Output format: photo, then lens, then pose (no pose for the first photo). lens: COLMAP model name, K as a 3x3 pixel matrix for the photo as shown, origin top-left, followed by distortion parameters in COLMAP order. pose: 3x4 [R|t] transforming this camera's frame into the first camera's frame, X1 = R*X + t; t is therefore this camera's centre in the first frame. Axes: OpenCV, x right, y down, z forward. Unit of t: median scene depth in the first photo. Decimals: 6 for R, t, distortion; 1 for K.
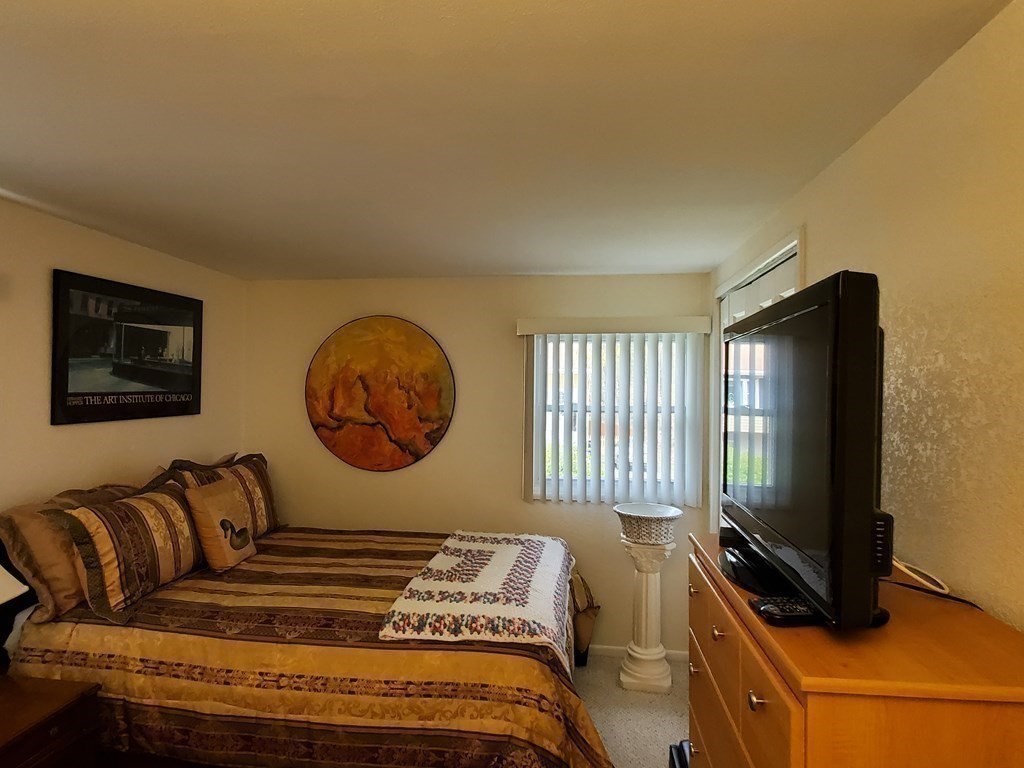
lens RADIAL K [[594.6, 0, 512.0], [0, 594.6, 384.0], [0, 0, 1]] dist [0.002225, -0.003667]
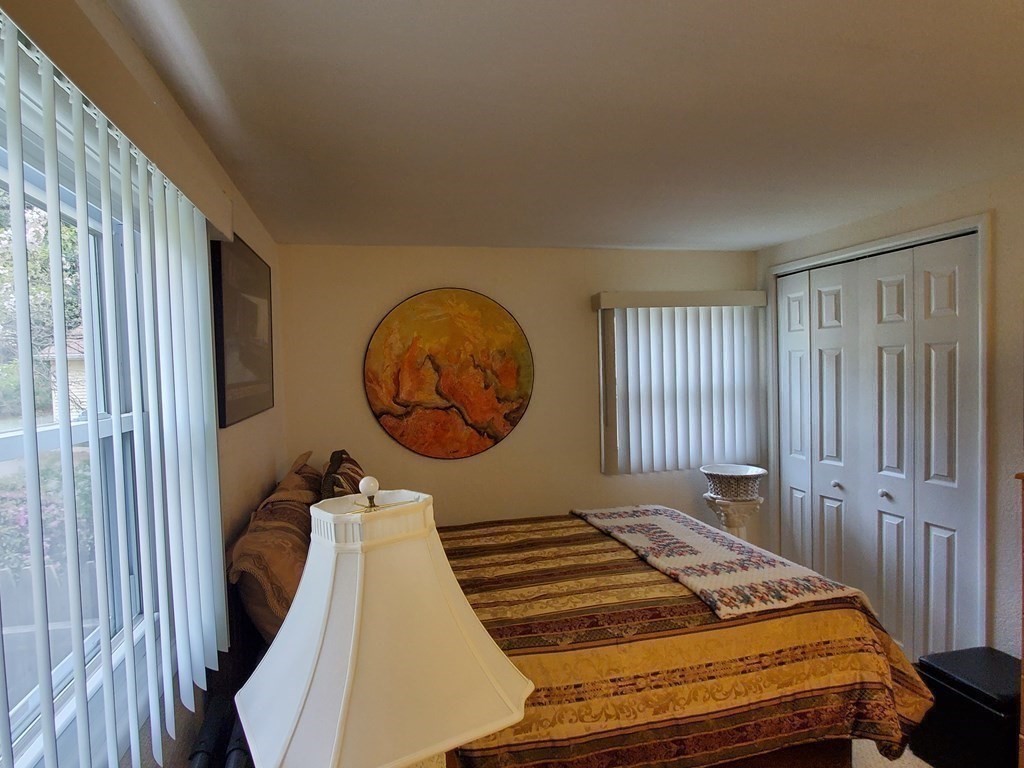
lens RADIAL K [[594.6, 0, 512.0], [0, 594.6, 384.0], [0, 0, 1]] dist [0.002225, -0.003667]
pose [[0.937519, -0.048414, 0.344550, -0.547155], [0.036180, 0.998468, 0.041853, -0.004026], [-0.346049, -0.026773, 0.937835, 0.138964]]
